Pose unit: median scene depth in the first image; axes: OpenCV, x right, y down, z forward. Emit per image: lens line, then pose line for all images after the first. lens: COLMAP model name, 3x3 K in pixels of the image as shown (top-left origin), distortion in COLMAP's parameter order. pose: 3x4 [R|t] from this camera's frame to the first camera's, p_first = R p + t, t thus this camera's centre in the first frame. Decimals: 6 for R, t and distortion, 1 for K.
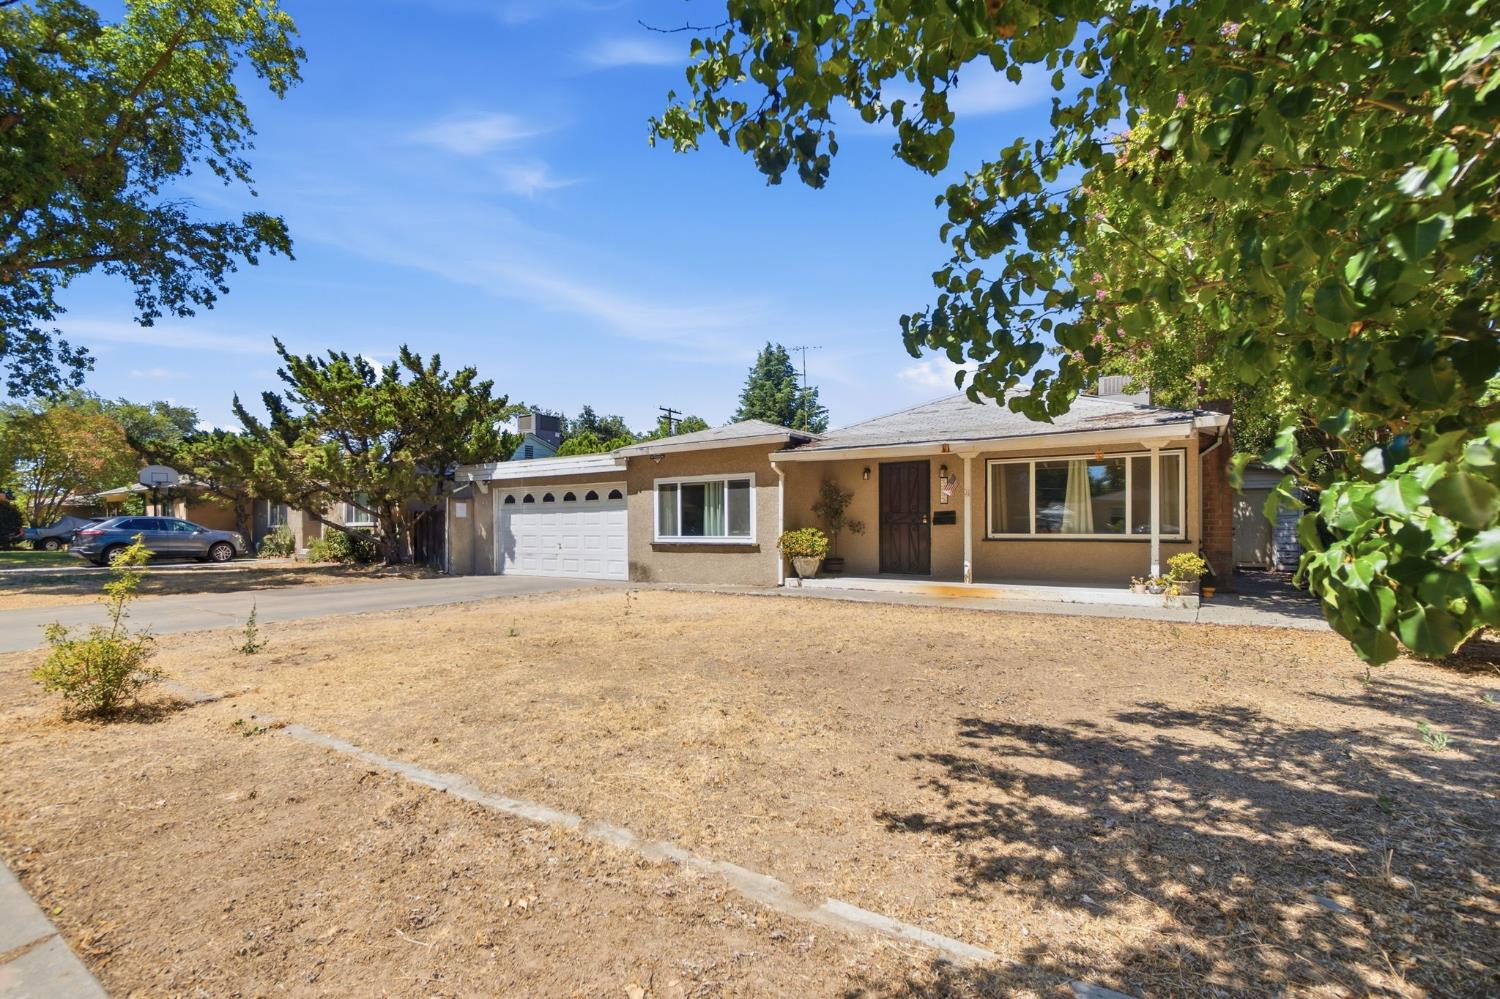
lens RADIAL K [[661.3, 0, 755.8], [0, 661.3, 538.9], [0, 0, 1]] dist [-0.001926, 0.000090]
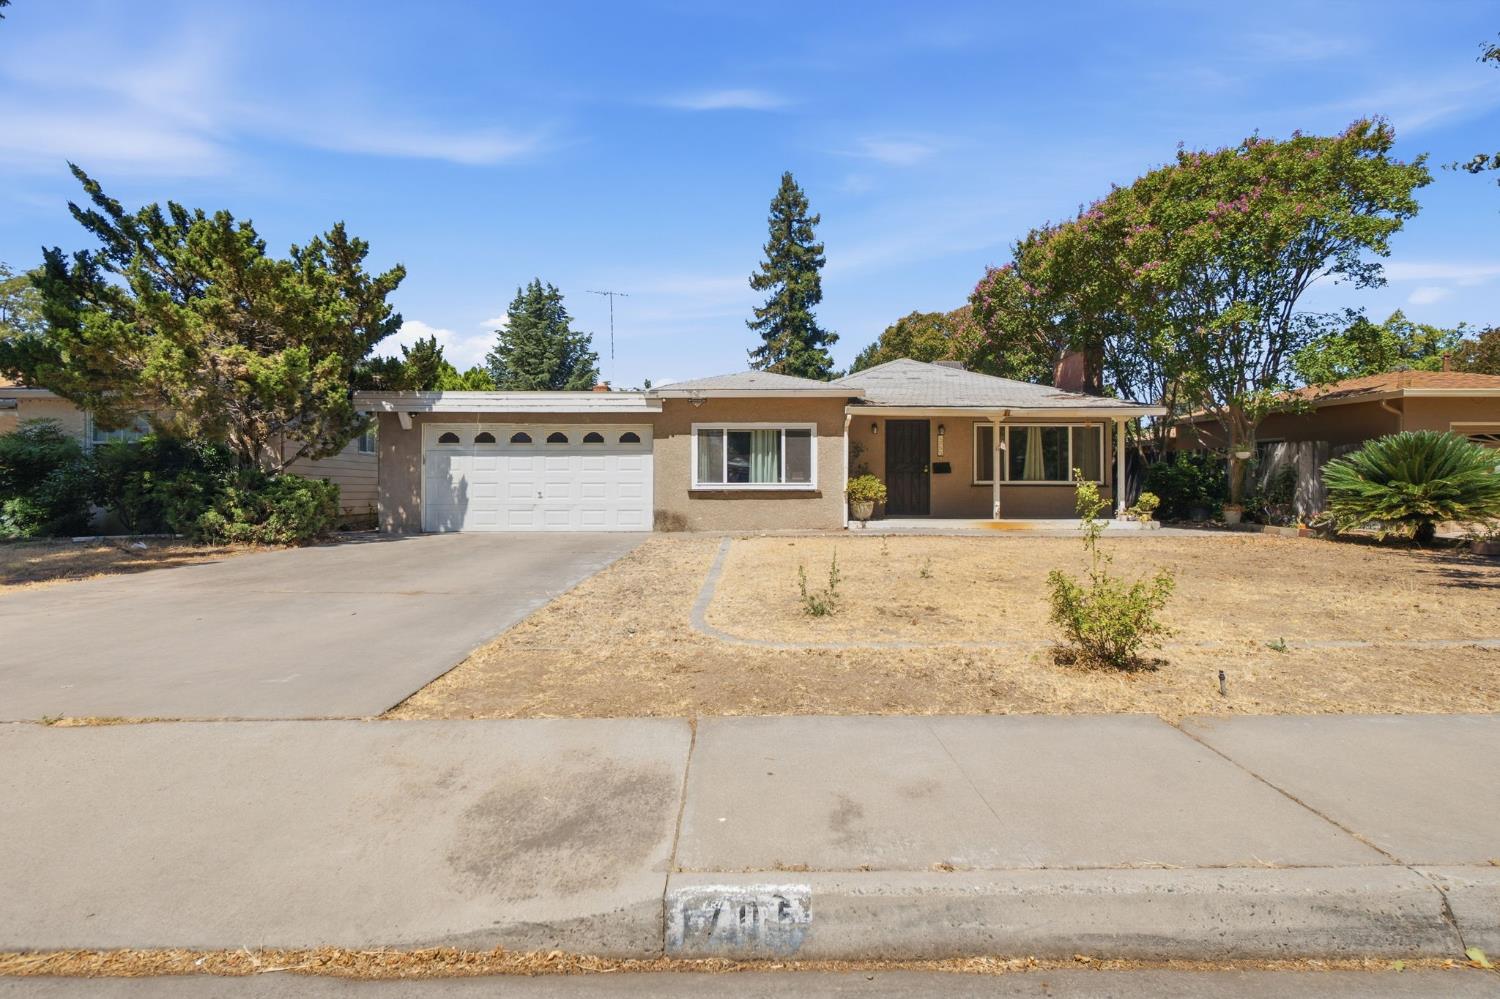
lens RADIAL K [[657.1, 0, 738.5], [0, 657.1, 490.2], [0, 0, 1]] dist [-0.003447, 0.000622]
pose [[0.838197, -0.004653, 0.545347, -0.662730], [0.004476, 0.999989, 0.001653, 0.005424], [-0.545349, 0.001055, 0.838209, 0.179710]]
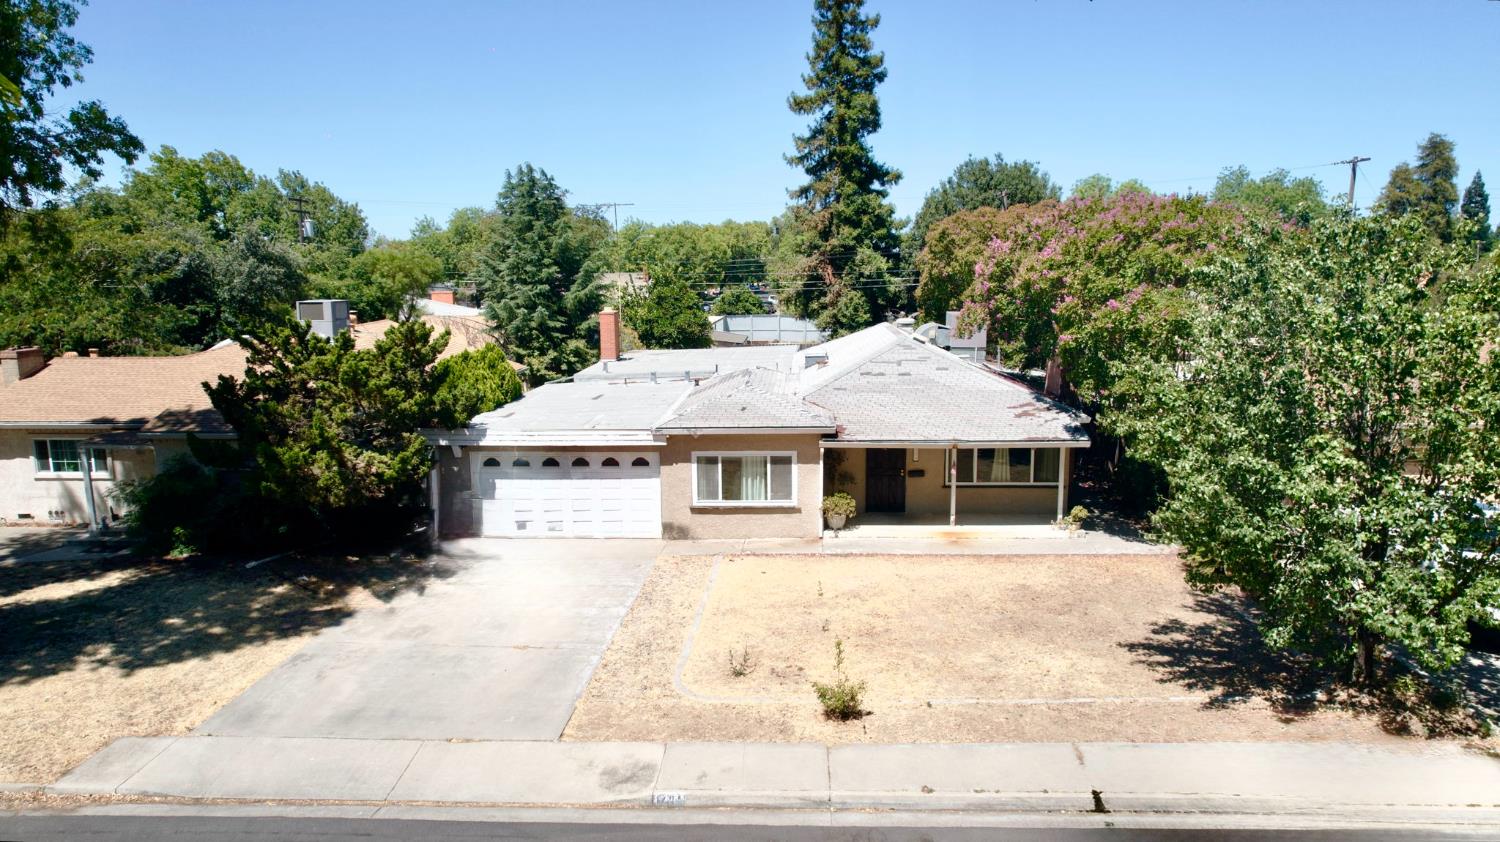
lens RADIAL K [[964.4, 0, 767.5], [0, 964.4, 439.1], [0, 0, 1]] dist [-0.034321, -0.000089]
pose [[0.857003, -0.090188, 0.507357, -0.952224], [0.010134, 0.987325, 0.158391, -0.403259], [-0.515211, -0.130600, 0.847054, -0.510886]]
